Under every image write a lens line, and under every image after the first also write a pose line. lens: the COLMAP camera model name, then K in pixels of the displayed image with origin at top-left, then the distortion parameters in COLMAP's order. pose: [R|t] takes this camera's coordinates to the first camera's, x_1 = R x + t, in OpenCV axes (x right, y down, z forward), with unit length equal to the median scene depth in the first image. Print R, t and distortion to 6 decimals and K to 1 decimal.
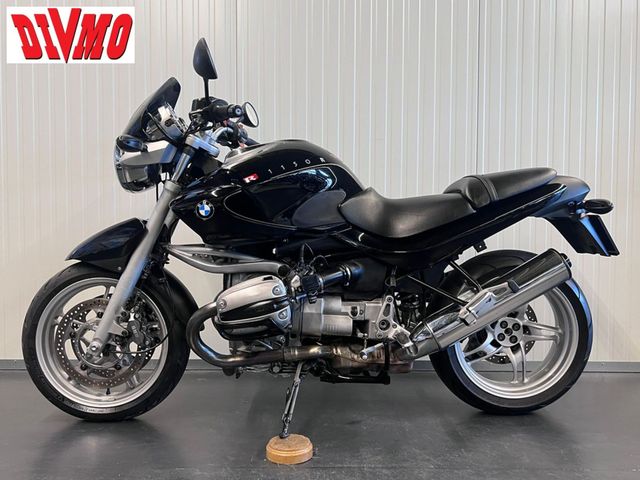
lens RADIAL K [[536.2, 0, 317.2], [0, 536.2, 241.4], [0, 0, 1]] dist [0.073702, -0.115578]
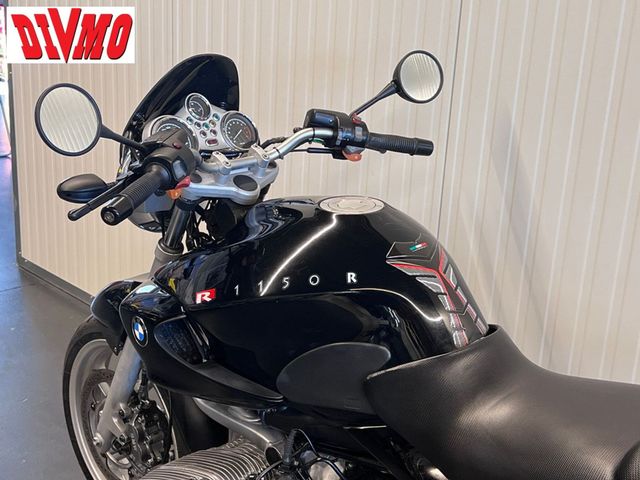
lens RADIAL K [[917.3, 0, 320.0], [0, 917.3, 238.8], [0, 0, 1]] dist [0.094106, 0.000000]
pose [[0.706662, 0.247095, -0.663003, 0.515168], [-0.069737, 0.956799, 0.282261, -0.406852], [0.704107, -0.153227, 0.693365, 0.406876]]
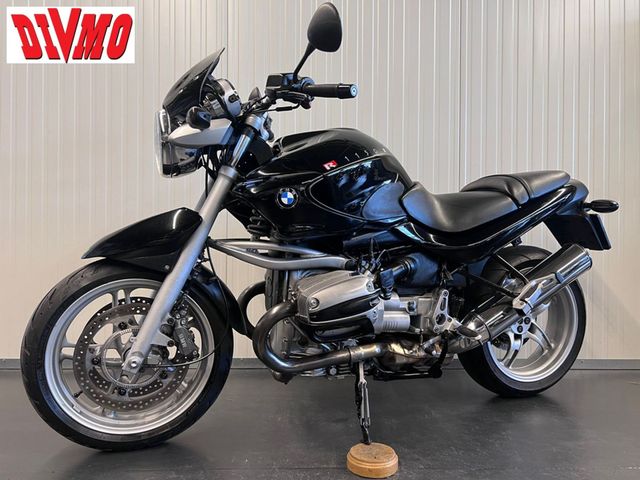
lens RADIAL K [[488.9, 0, 317.5], [0, 488.9, 240.0], [0, 0, 1]] dist [0.051467, -0.036050]
pose [[0.955289, 0.002729, 0.295662, -0.358466], [0.000851, 0.999928, -0.011979, 0.018879], [-0.295673, 0.011695, 0.955218, 0.190283]]
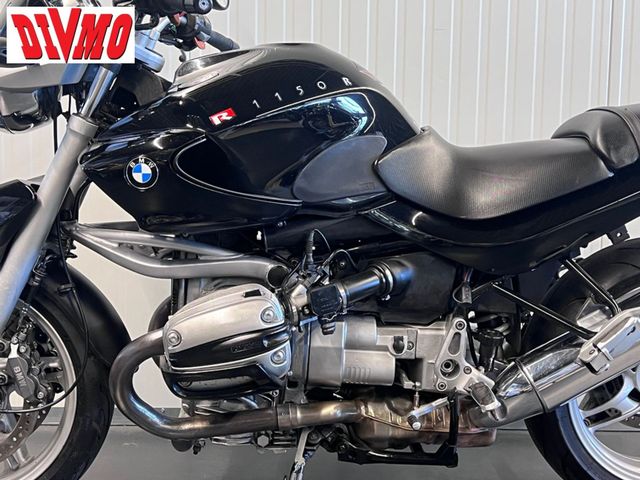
lens RADIAL K [[917.3, 0, 322.8], [0, 917.3, 236.3], [0, 0, 1]] dist [0.094106, 0.000000]
pose [[0.999897, 0.008566, 0.011546, -0.025008], [-0.009371, 0.997396, 0.071508, -0.056353], [-0.010904, -0.071609, 0.997373, 0.016462]]
